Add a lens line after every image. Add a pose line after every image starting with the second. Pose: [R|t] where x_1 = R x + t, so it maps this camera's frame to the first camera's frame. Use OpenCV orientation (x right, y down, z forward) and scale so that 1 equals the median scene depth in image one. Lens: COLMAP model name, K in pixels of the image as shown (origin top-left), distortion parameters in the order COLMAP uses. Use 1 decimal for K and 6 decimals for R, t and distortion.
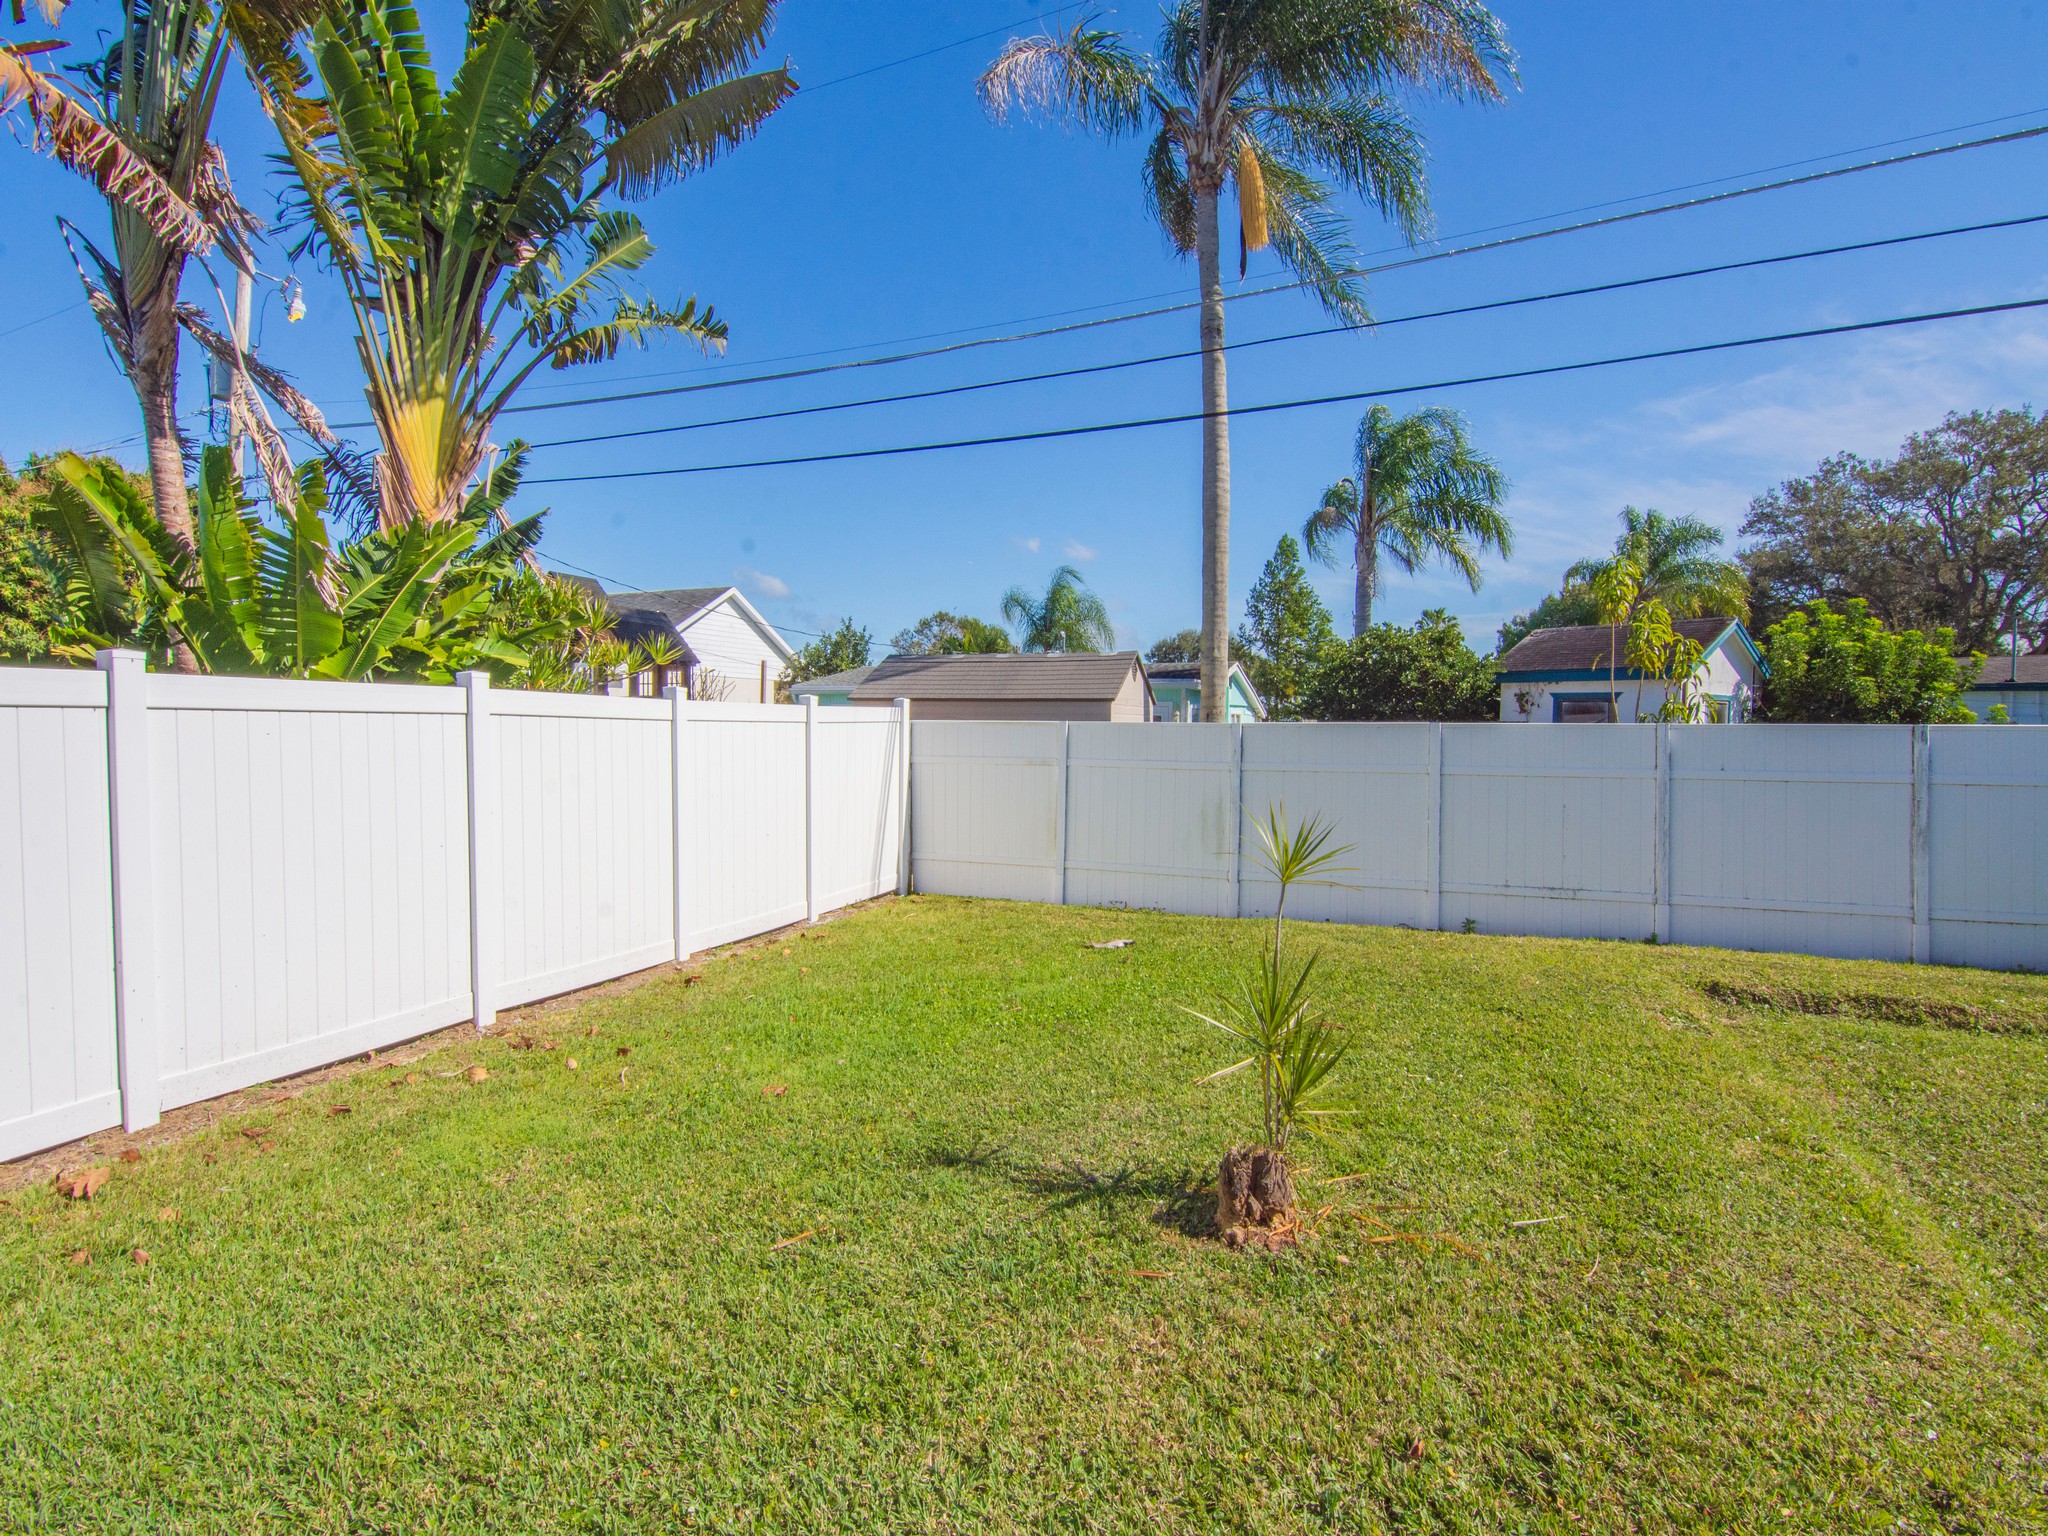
lens RADIAL K [[990.7, 0, 1019.2], [0, 990.7, 759.5], [0, 0, 1]] dist [-0.000313, -0.000277]
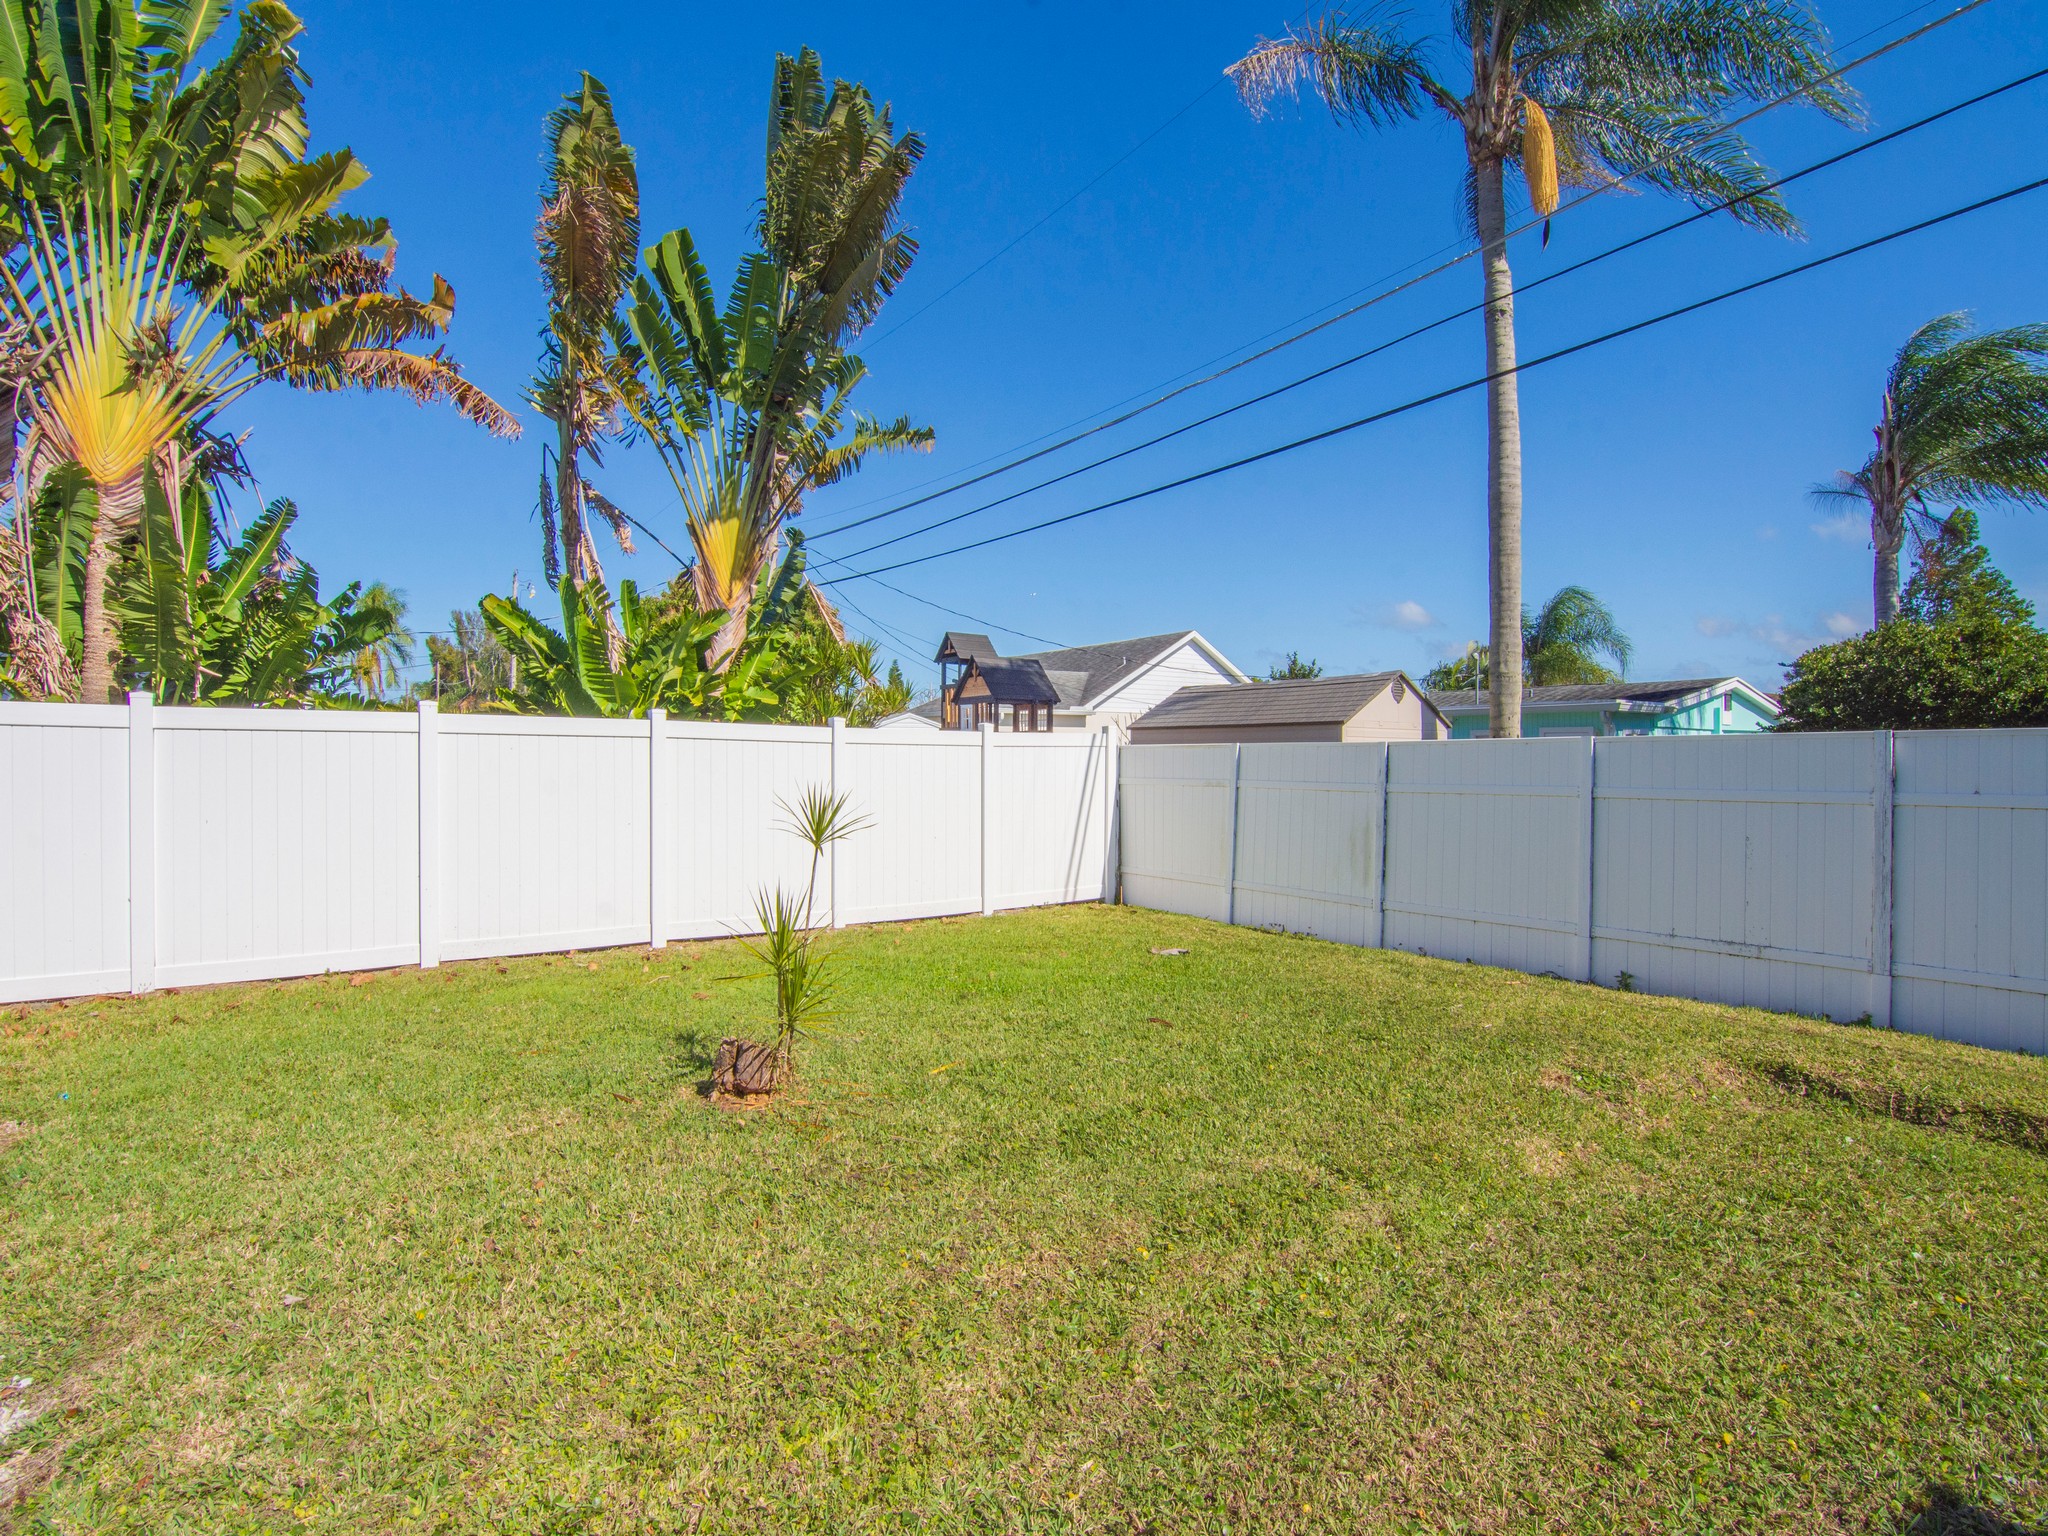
lens RADIAL K [[990.7, 0, 1019.2], [0, 990.7, 759.5], [0, 0, 1]] dist [-0.000313, -0.000277]
pose [[0.841556, -0.005315, -0.540144, 0.443594], [-0.016544, 0.999229, -0.035608, 0.019958], [0.539917, 0.038902, 0.840819, 0.023525]]
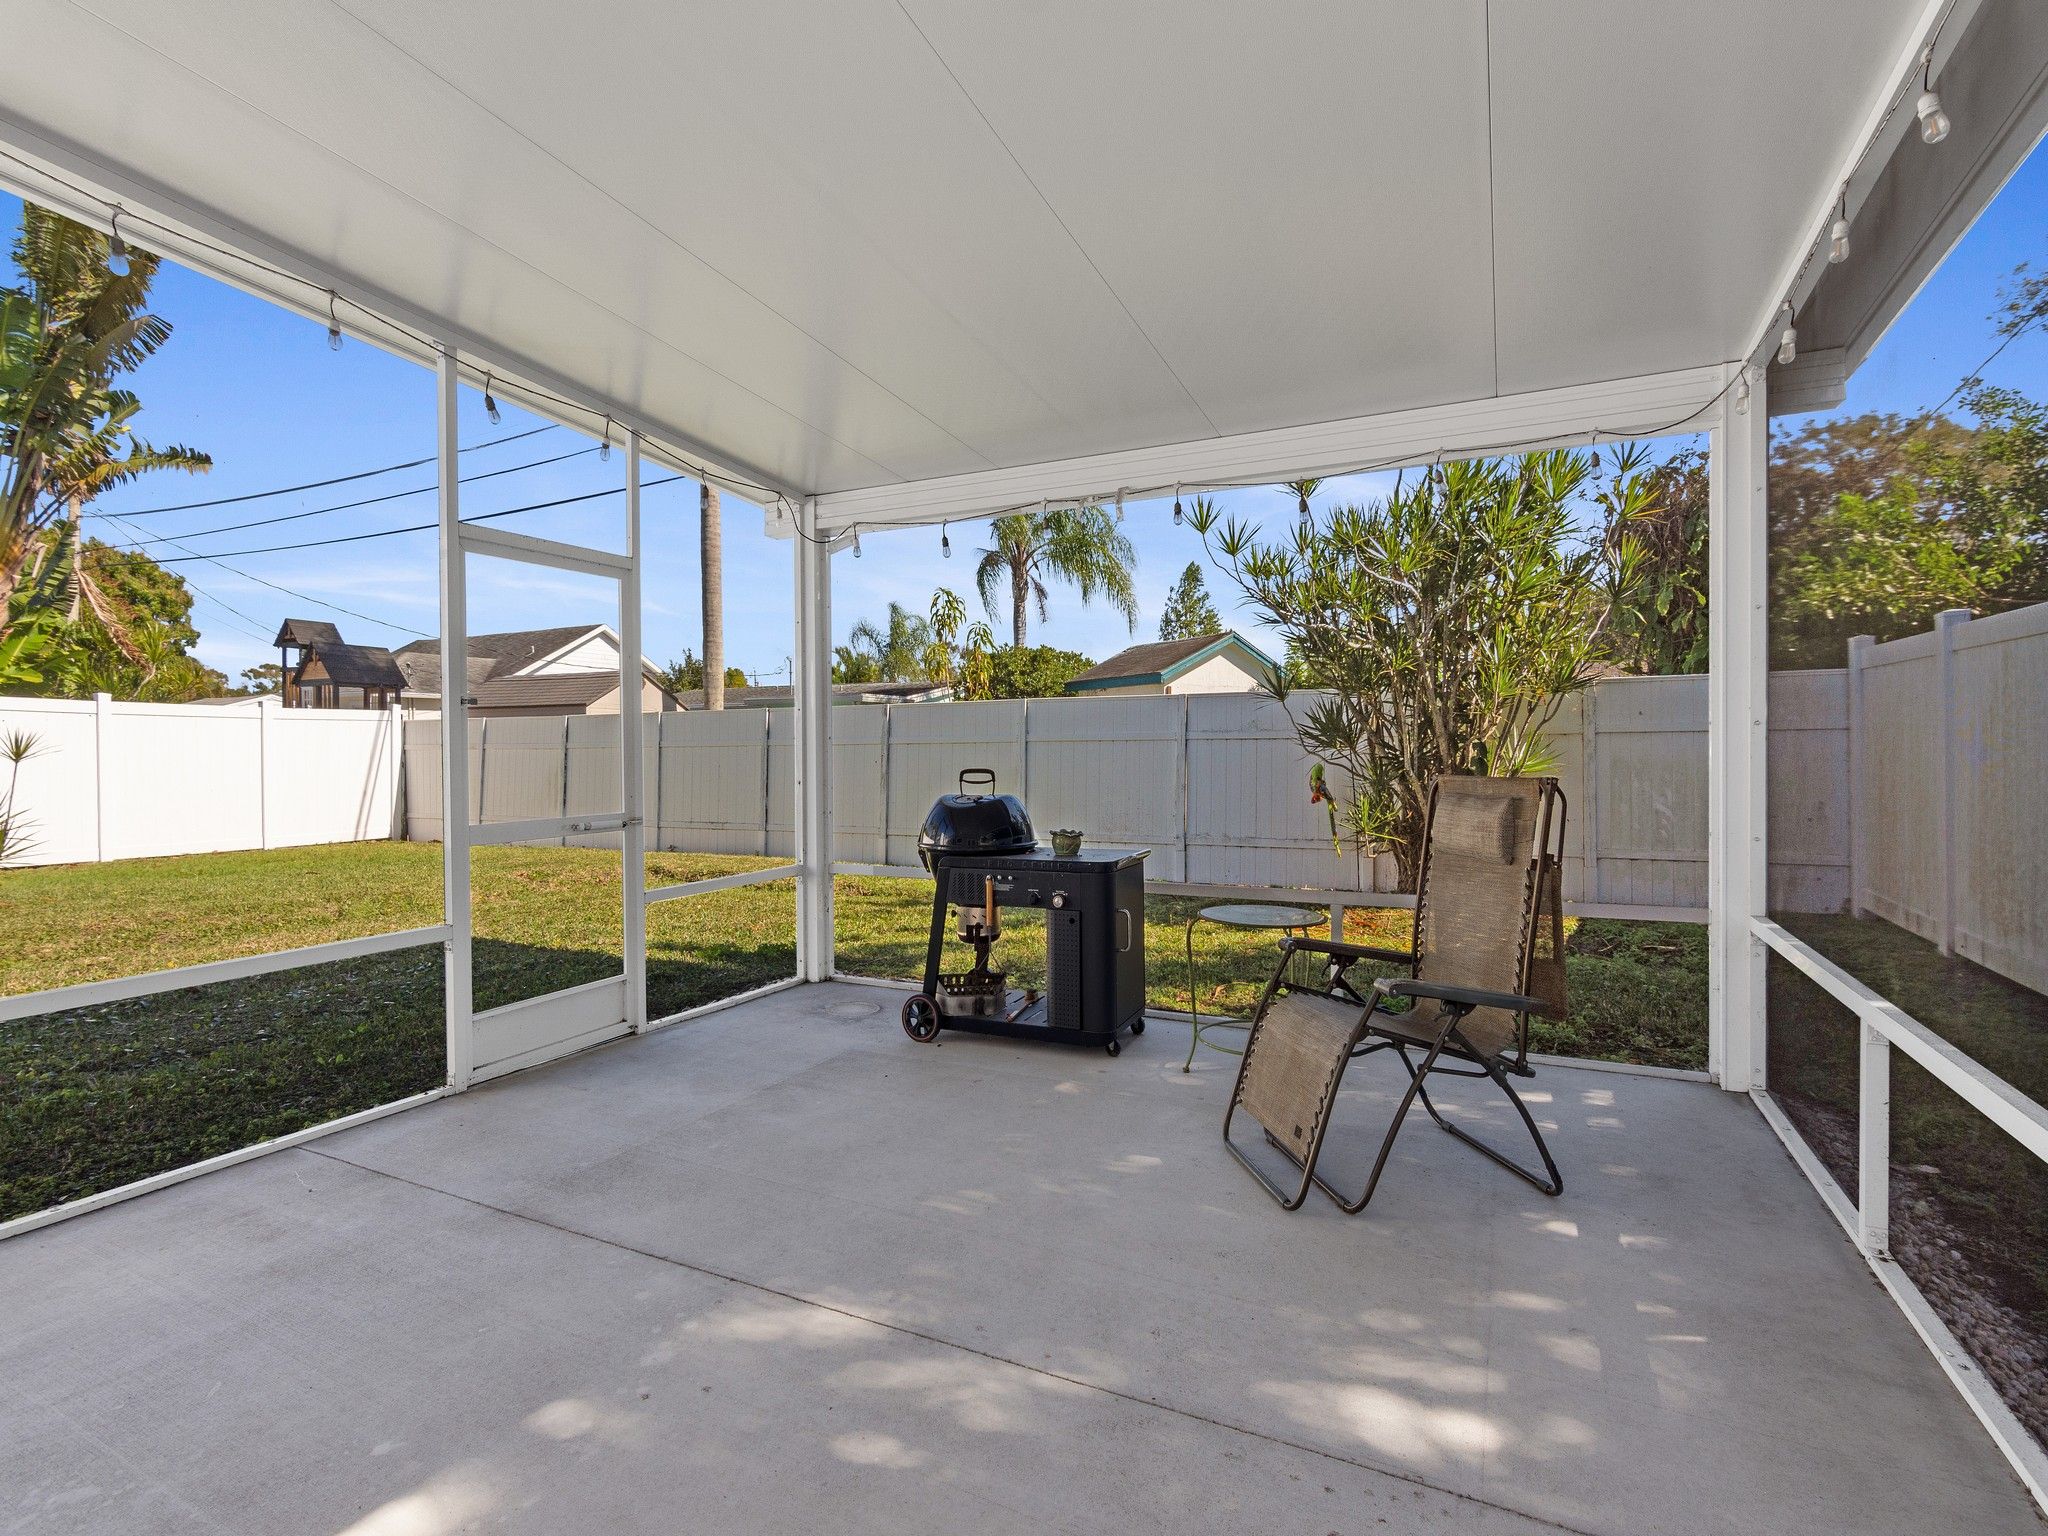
lens RADIAL K [[983.4, 0, 1024.0], [0, 983.4, 768.0], [0, 0, 1]] dist [-0.000416, -0.000598]
pose [[0.996785, -0.010635, -0.079415, 1.015902], [0.009169, 0.999781, -0.018806, 0.074499], [0.079598, 0.018018, 0.996664, -0.383683]]
